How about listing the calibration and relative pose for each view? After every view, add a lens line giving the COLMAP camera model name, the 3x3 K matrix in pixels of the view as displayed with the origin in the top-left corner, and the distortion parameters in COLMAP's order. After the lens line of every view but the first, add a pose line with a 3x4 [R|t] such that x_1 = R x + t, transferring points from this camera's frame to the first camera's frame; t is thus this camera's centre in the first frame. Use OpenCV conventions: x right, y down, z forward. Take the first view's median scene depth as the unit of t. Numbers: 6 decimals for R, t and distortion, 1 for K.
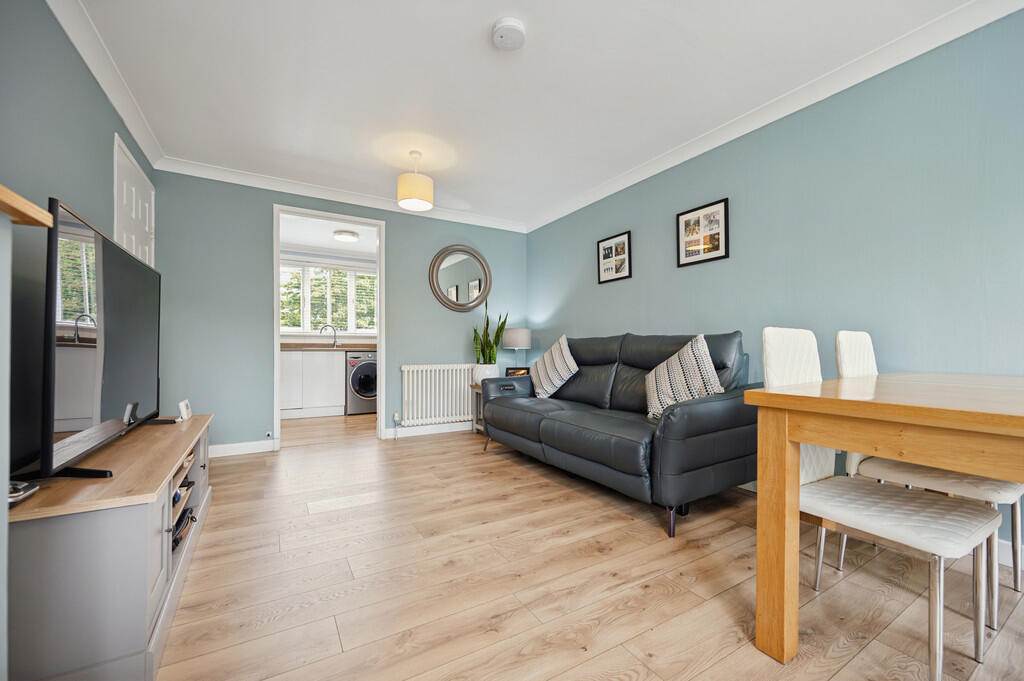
lens RADIAL K [[406.7, 0, 513.9], [0, 406.7, 346.0], [0, 0, 1]] dist [-0.004191, -0.000137]
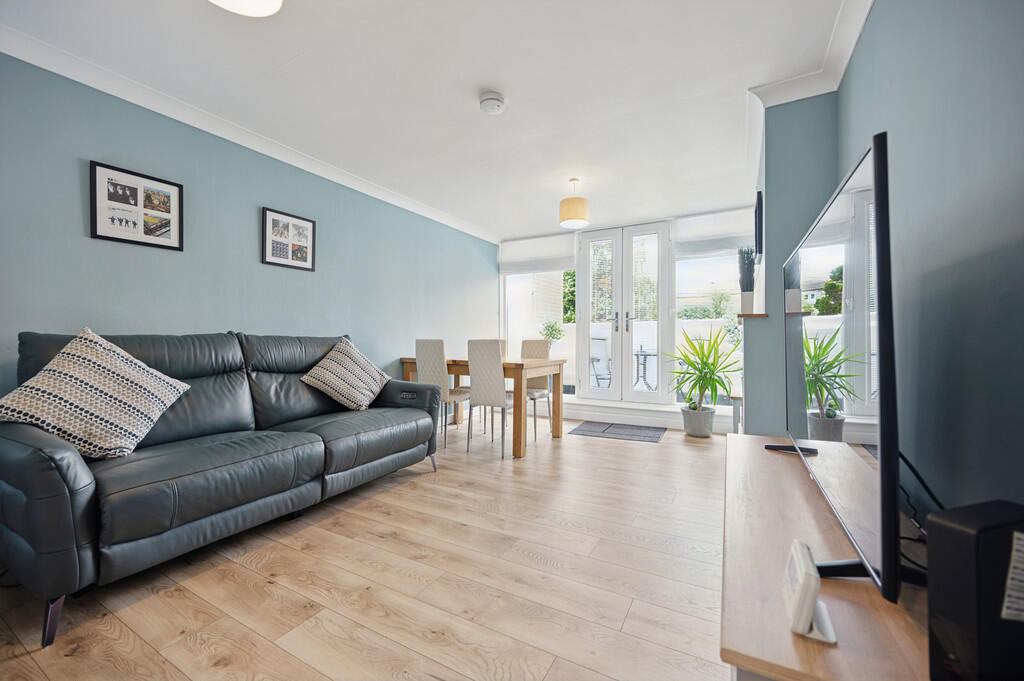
lens RADIAL K [[406.7, 0, 513.3], [0, 406.7, 338.6], [0, 0, 1]] dist [-0.004191, -0.000137]
pose [[-0.502800, -0.002406, 0.864399, -0.794359], [-0.008197, 0.999964, -0.001984, -0.025409], [-0.864364, -0.008083, -0.502802, 1.102606]]
